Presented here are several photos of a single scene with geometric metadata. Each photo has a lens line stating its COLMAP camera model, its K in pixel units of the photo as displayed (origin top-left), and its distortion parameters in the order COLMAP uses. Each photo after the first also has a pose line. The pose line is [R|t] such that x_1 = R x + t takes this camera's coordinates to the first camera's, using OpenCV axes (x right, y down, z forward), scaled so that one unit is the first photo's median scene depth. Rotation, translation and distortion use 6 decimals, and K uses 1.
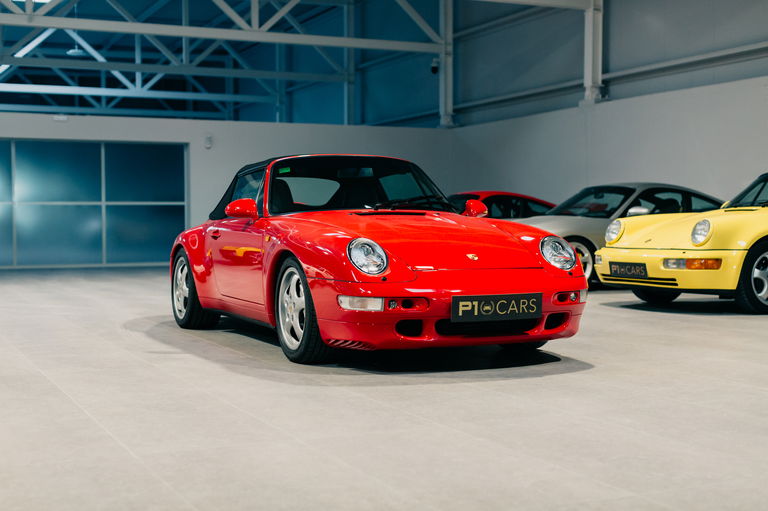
lens RADIAL K [[1103.0, 0, 384.0], [0, 1103.0, 255.5], [0, 0, 1]] dist [0.003670, 0.052039]
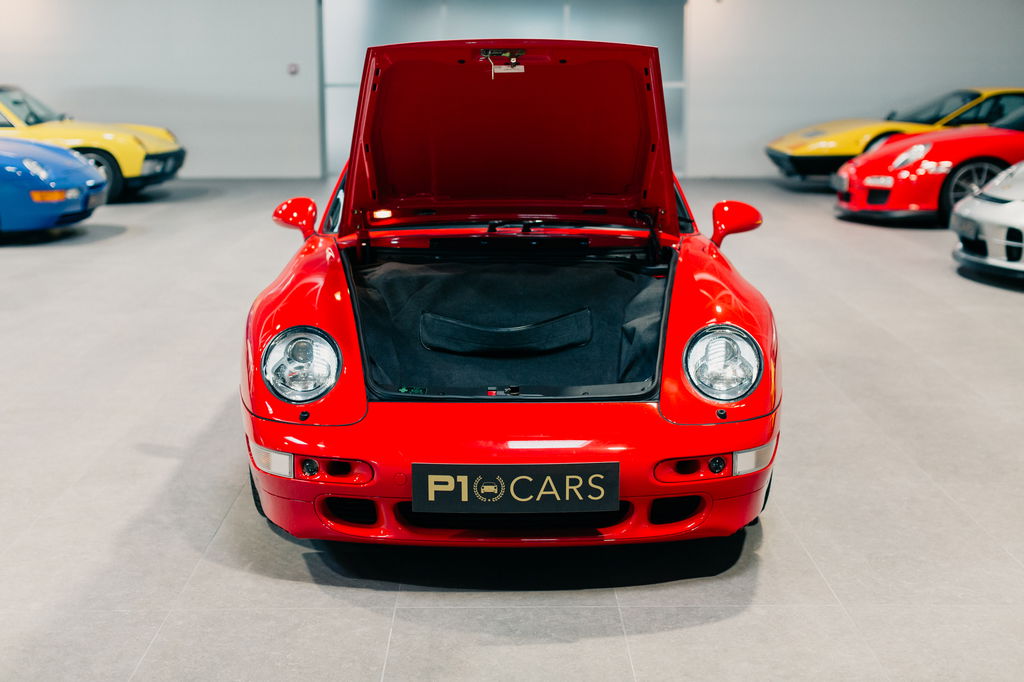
lens RADIAL K [[1483.7, 0, 504.6], [0, 1483.7, 342.2], [0, 0, 1]] dist [0.009149, 0.050659]
pose [[0.915533, 0.073174, -0.395531, 0.358547], [-0.014295, 0.988612, 0.149808, -0.118664], [0.401988, -0.131500, 0.906153, 0.393633]]
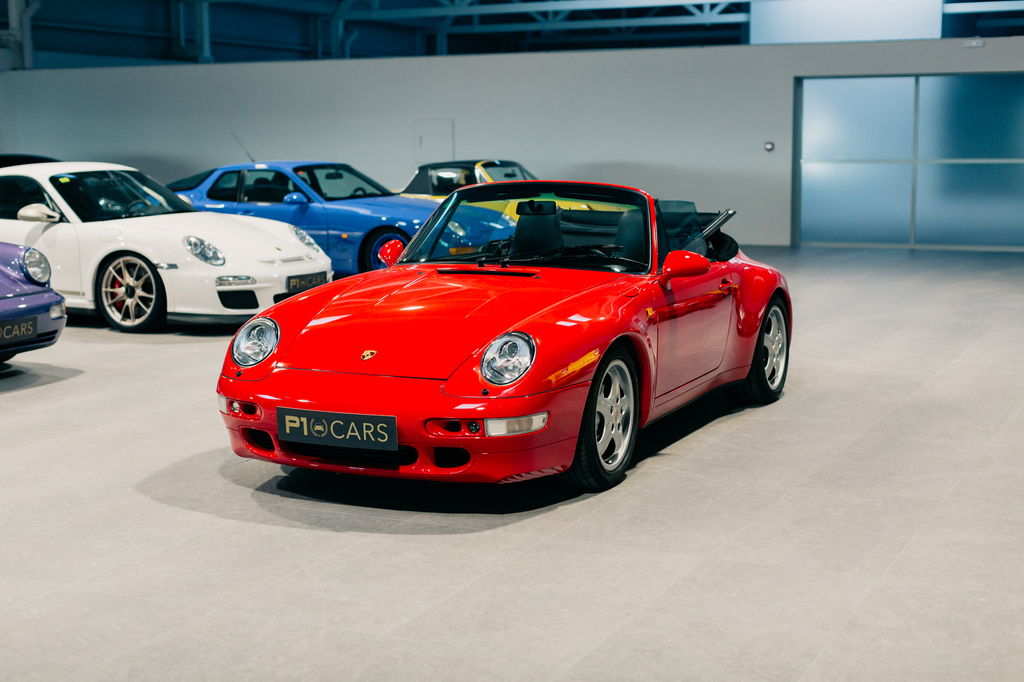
lens RADIAL K [[1483.7, 0, 504.6], [0, 1483.7, 342.2], [0, 0, 1]] dist [0.009149, 0.050659]
pose [[0.651970, 0.103134, -0.751198, 0.916733], [-0.022877, 0.992931, 0.116466, -0.129103], [0.757900, -0.058747, 0.649720, 0.438385]]
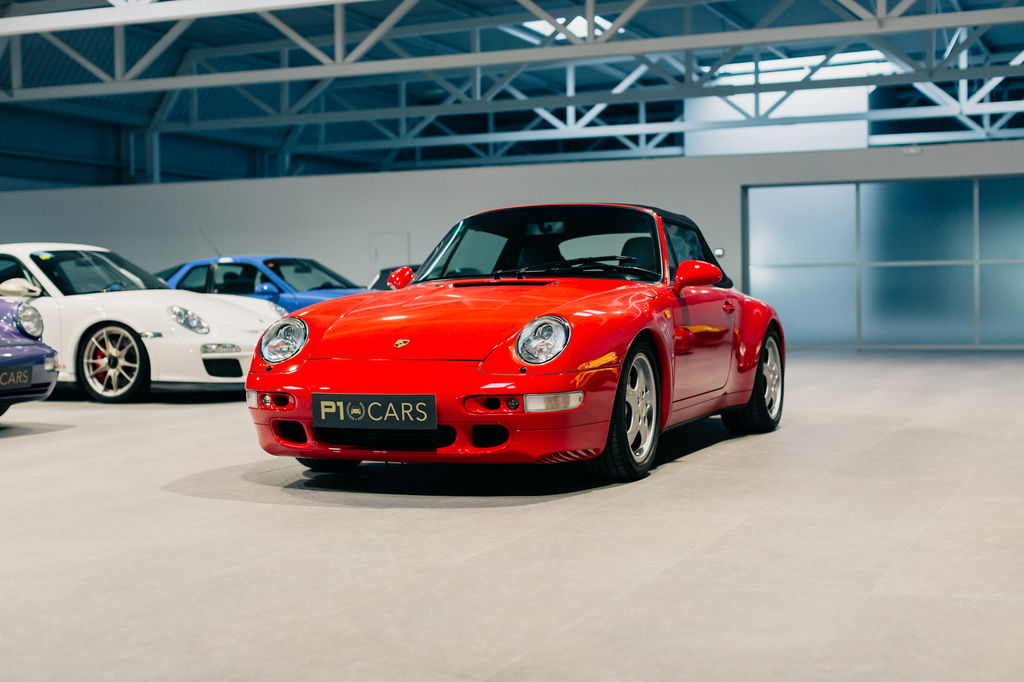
lens RADIAL K [[1470.7, 0, 512.0], [0, 1470.7, 341.0], [0, 0, 1]] dist [0.003670, 0.052039]
pose [[0.691548, 0.016935, -0.722132, 0.879020], [-0.011129, 0.999856, 0.012790, -0.014068], [0.722244, -0.000809, 0.691638, 0.379680]]
